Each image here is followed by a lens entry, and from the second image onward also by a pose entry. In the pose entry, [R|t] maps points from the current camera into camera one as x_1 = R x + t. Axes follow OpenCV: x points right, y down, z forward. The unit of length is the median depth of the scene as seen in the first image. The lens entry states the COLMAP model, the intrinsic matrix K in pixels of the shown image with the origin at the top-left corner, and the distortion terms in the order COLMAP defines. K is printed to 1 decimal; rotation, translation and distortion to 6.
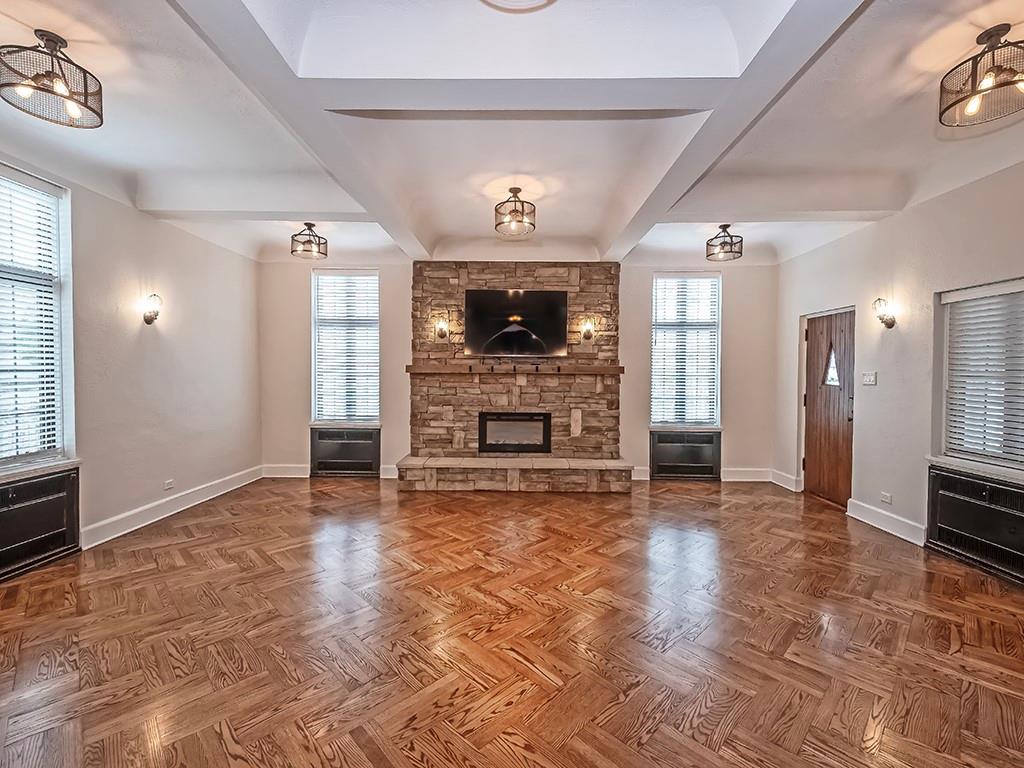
lens RADIAL K [[461.7, 0, 516.0], [0, 461.7, 382.3], [0, 0, 1]] dist [0.015312, -0.000083]
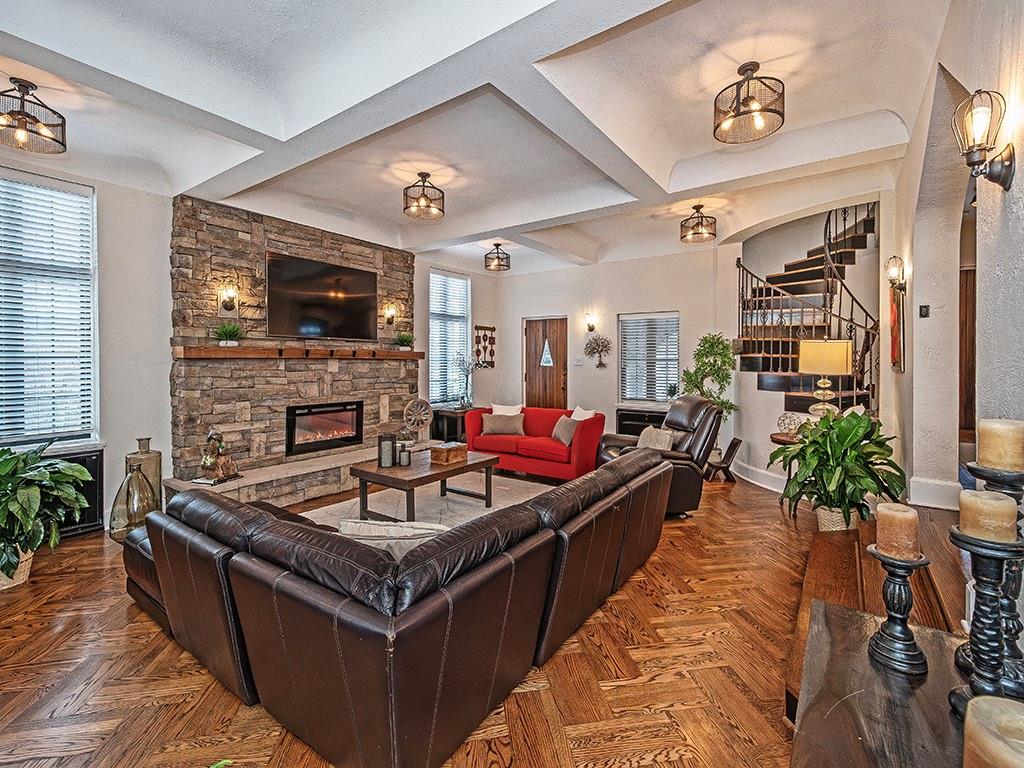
lens RADIAL K [[461.7, 0, 558.5], [0, 461.7, 364.3], [0, 0, 1]] dist [0.015312, -0.000083]
pose [[0.527337, -0.011642, 0.849576, -0.512363], [0.016971, 0.999851, 0.003167, -0.003634], [-0.849486, 0.012748, 0.527456, 0.166942]]
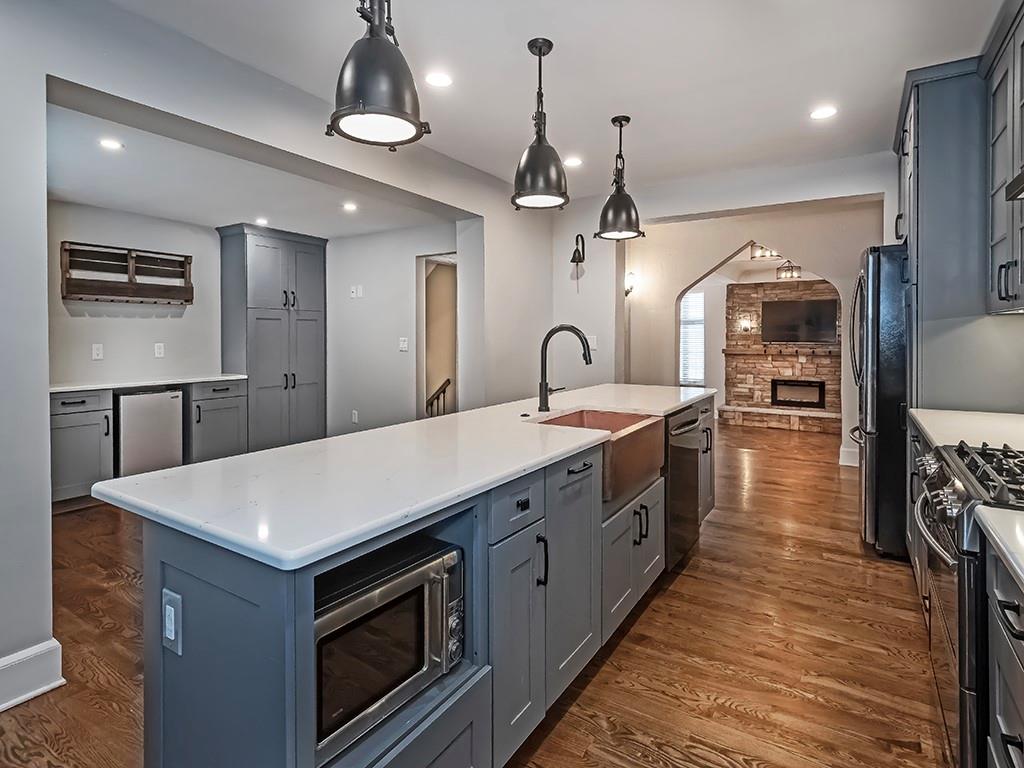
lens RADIAL K [[569.6, 0, 504.0], [0, 569.6, 338.5], [0, 0, 1]] dist [0.000811, -0.000017]
pose [[0.850805, -0.002183, -0.525477, 0.160871], [-0.006647, 0.999867, -0.014916, -0.037523], [0.525440, 0.016184, 0.850677, -1.098195]]
